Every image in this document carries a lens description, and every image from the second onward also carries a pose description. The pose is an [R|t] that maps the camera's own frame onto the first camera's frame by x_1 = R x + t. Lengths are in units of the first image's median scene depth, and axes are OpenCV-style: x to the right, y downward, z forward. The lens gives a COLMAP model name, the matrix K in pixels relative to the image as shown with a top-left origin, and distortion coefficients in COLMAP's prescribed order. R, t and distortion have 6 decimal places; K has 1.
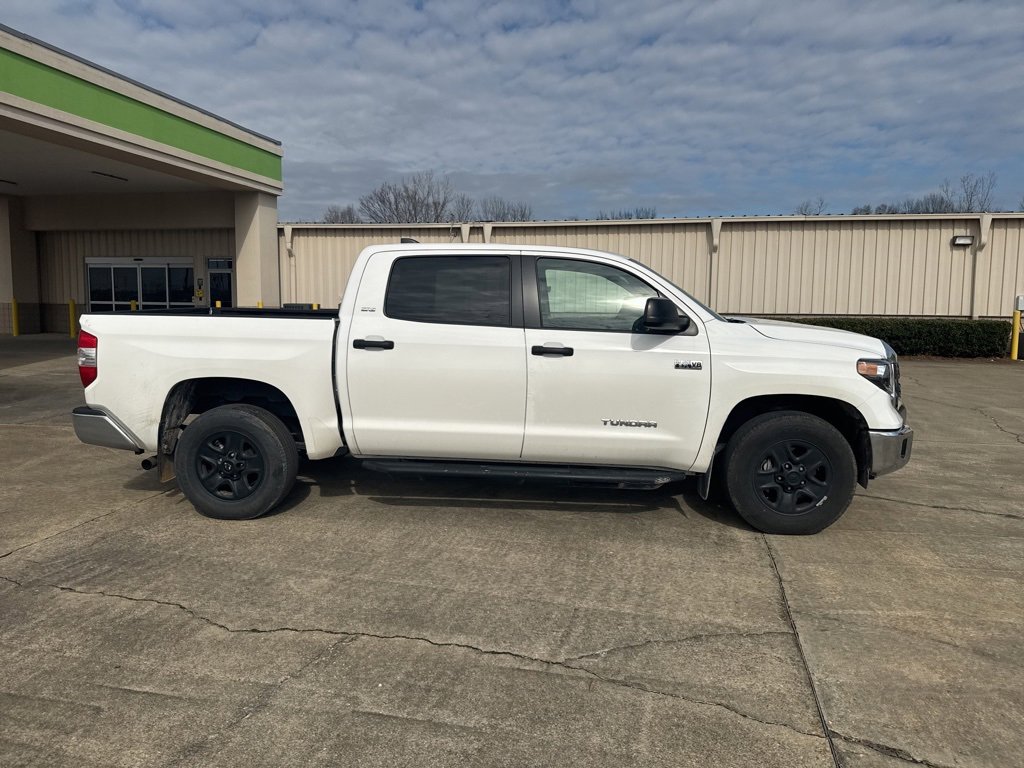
lens RADIAL K [[719.9, 0, 507.0], [0, 719.9, 372.3], [0, 0, 1]] dist [0.027882, -0.039761]
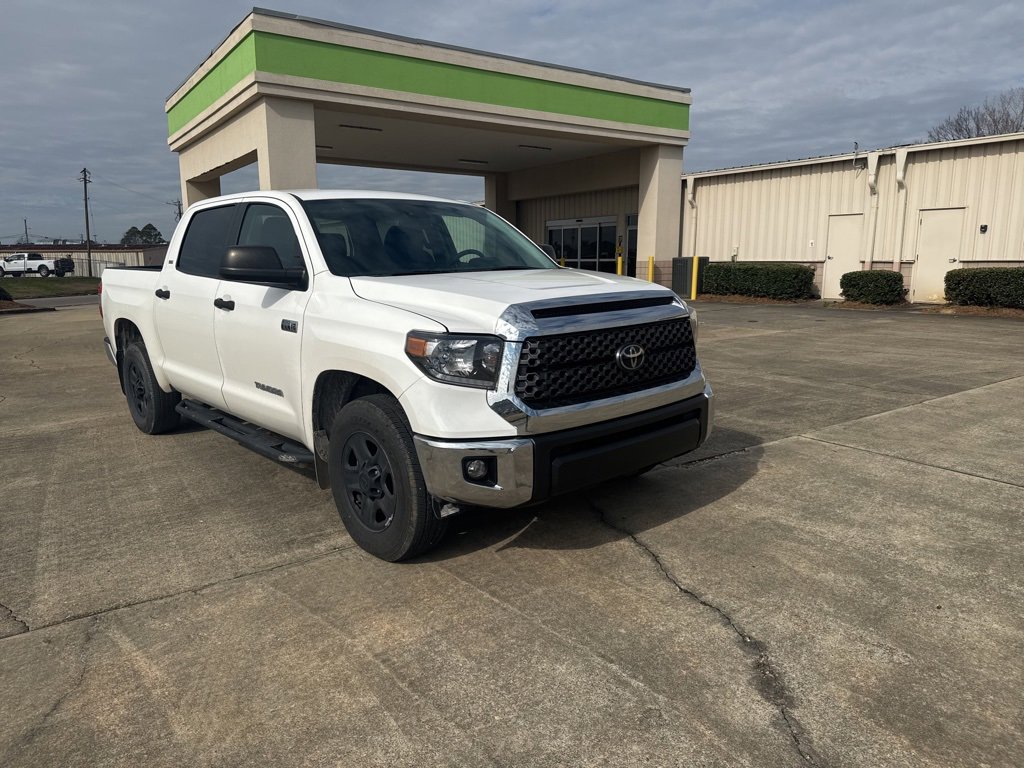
lens RADIAL K [[719.9, 0, 516.1], [0, 719.9, 378.9], [0, 0, 1]] dist [0.027882, -0.039761]
pose [[0.736681, 0.097855, -0.669123, 1.035188], [-0.049657, 0.994631, 0.090788, -0.039454], [0.674415, -0.033655, 0.737585, 0.568796]]
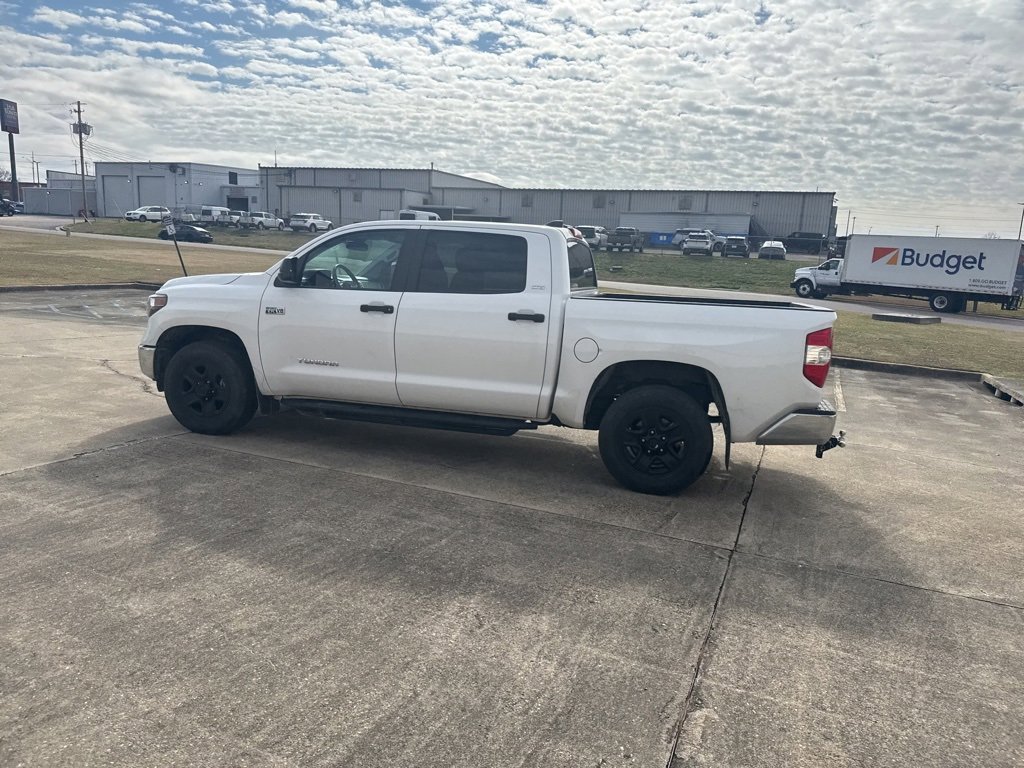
lens RADIAL K [[719.9, 0, 506.7], [0, 719.9, 396.6], [0, 0, 1]] dist [0.027882, -0.039761]
pose [[-0.984053, -0.093282, 0.151454, -0.318955], [-0.047461, 0.958285, 0.281847, -0.292293], [-0.171428, 0.270164, -0.947430, 2.650621]]
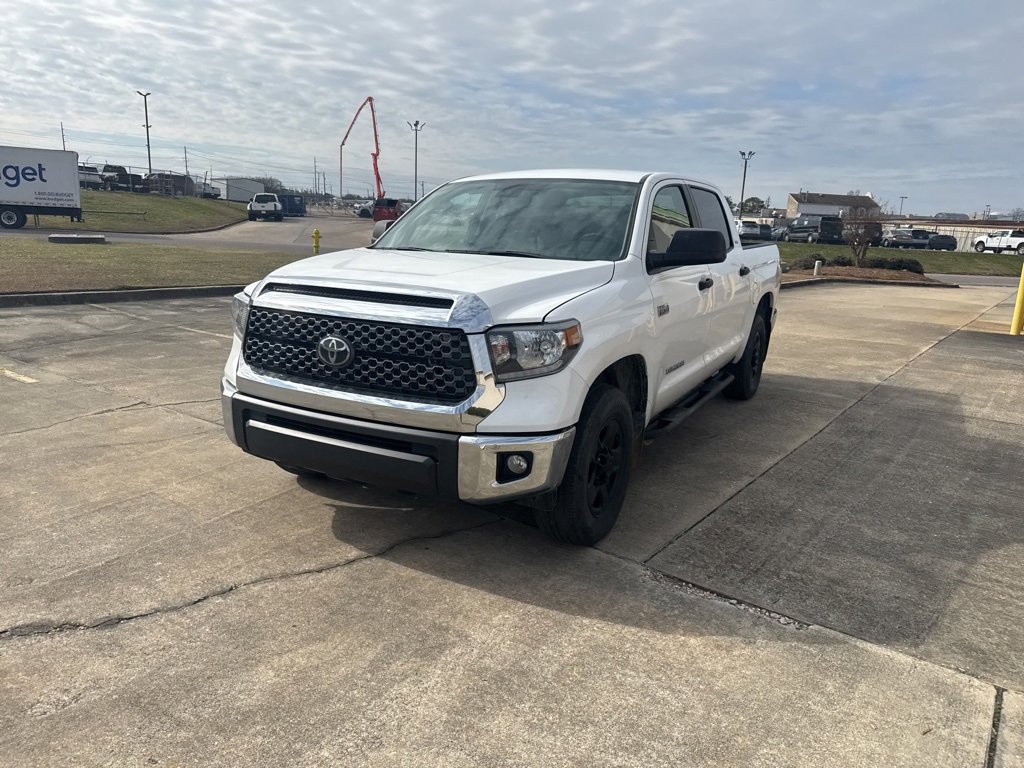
lens RADIAL K [[719.9, 0, 508.3], [0, 719.9, 388.9], [0, 0, 1]] dist [0.027882, -0.039761]
pose [[-0.406972, 0.188391, -0.893802, 1.174823], [-0.128858, 0.956875, 0.260357, -0.169258], [0.904306, 0.221131, -0.365146, 1.634479]]
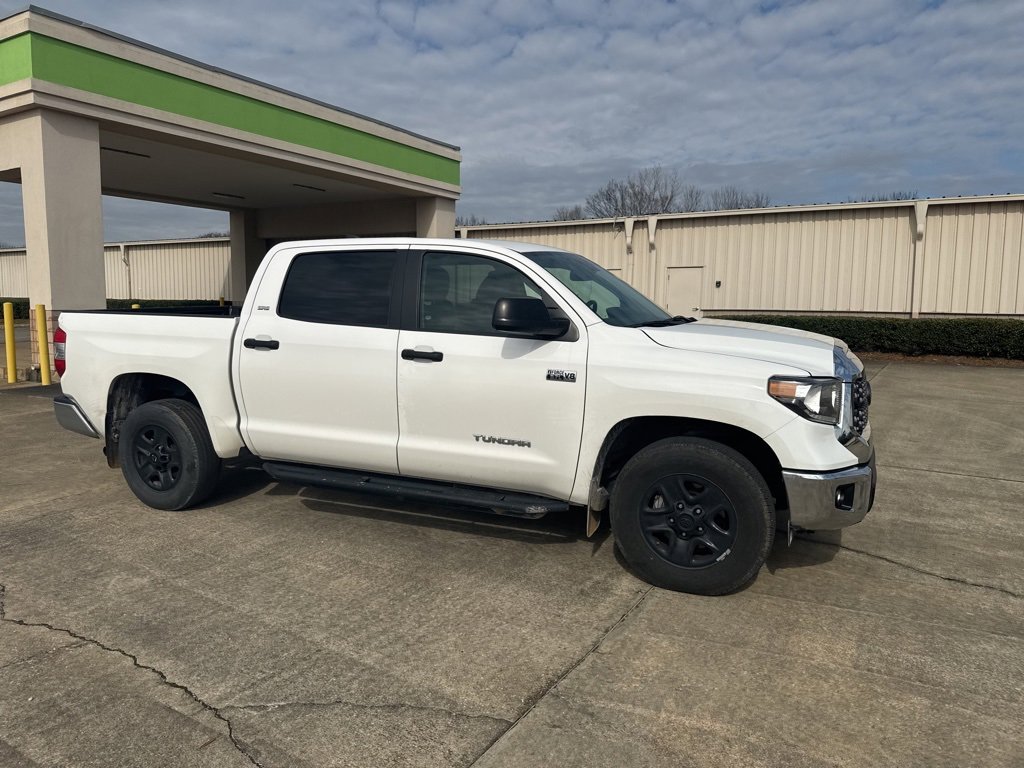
lens RADIAL K [[719.9, 0, 506.5], [0, 719.9, 373.6], [0, 0, 1]] dist [0.027882, -0.039761]
pose [[0.946854, 0.031604, -0.320108, 0.469477], [-0.030124, 0.999500, 0.009576, -0.019862], [0.320251, 0.000576, 0.947333, 0.187703]]
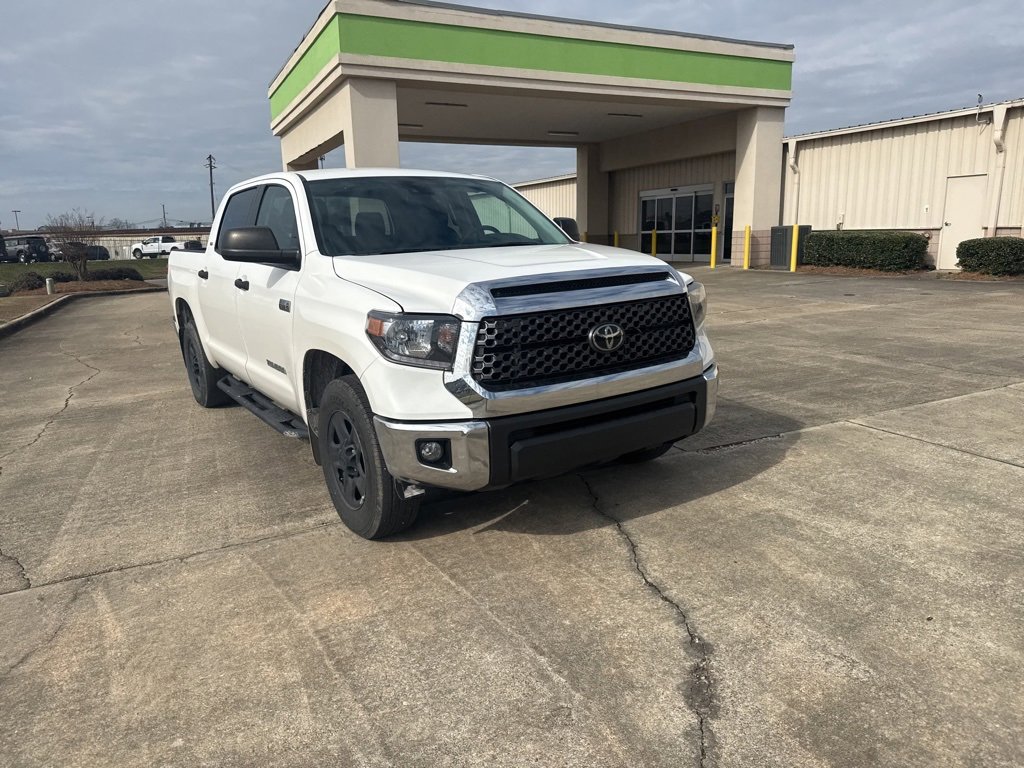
lens RADIAL K [[719.9, 0, 506.6], [0, 719.9, 382.5], [0, 0, 1]] dist [0.027882, -0.039761]
pose [[0.620972, 0.131873, -0.772660, 1.115188], [-0.039824, 0.989781, 0.136925, -0.049607], [0.782821, -0.054256, 0.619878, 0.683434]]
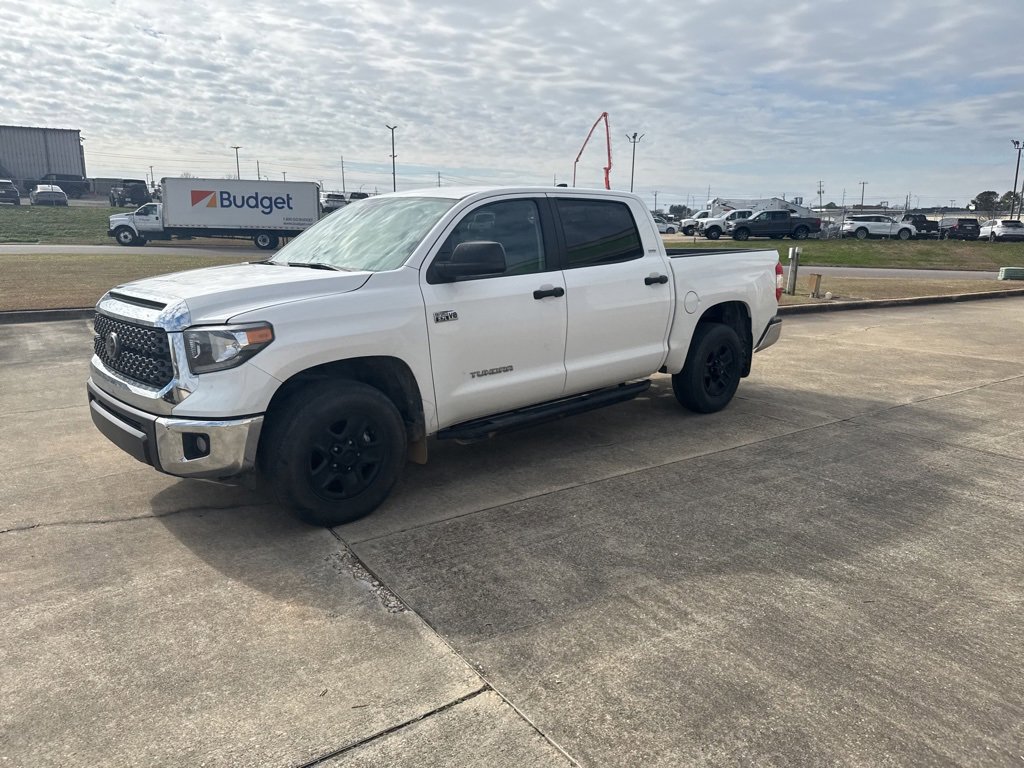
lens RADIAL K [[719.9, 0, 507.5], [0, 719.9, 381.4], [0, 0, 1]] dist [0.027882, -0.039761]
pose [[-0.674566, 0.147248, -0.723380, 0.928988], [-0.080663, 0.959336, 0.270497, -0.235640], [0.733794, 0.240818, -0.635258, 2.138576]]
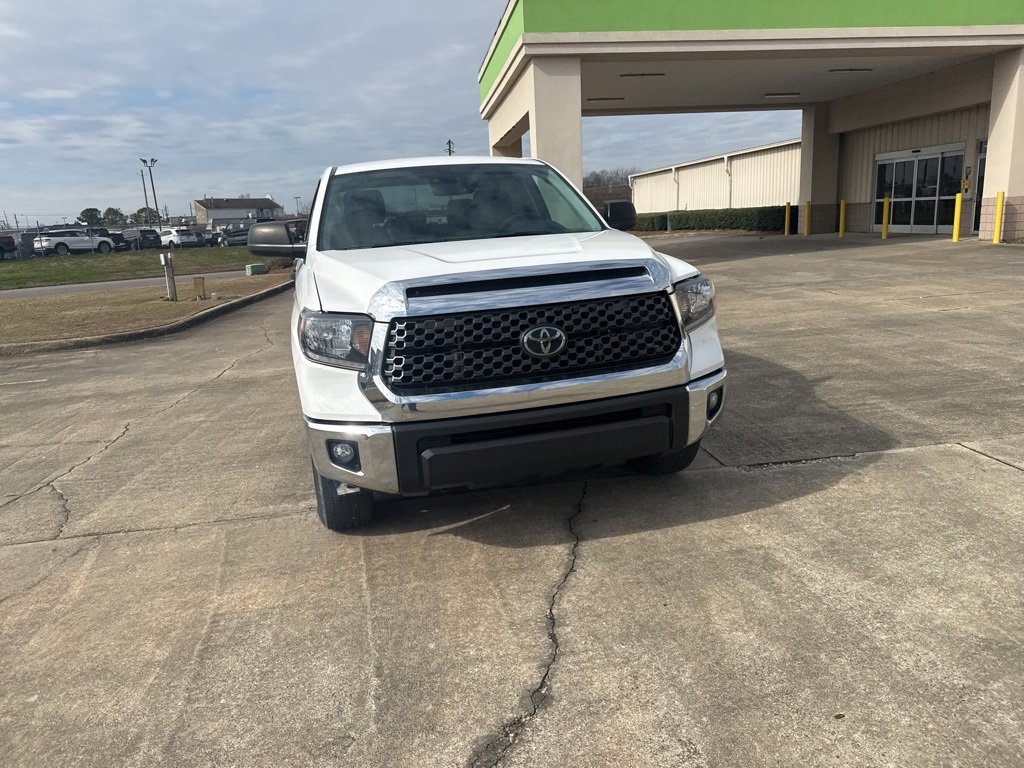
lens RADIAL K [[719.9, 0, 504.7], [0, 719.9, 382.7], [0, 0, 1]] dist [0.027882, -0.039761]
pose [[0.342617, 0.182208, -0.921637, 1.215394], [-0.033277, 0.982750, 0.181919, -0.080442], [0.938886, -0.031659, 0.342770, 0.954219]]
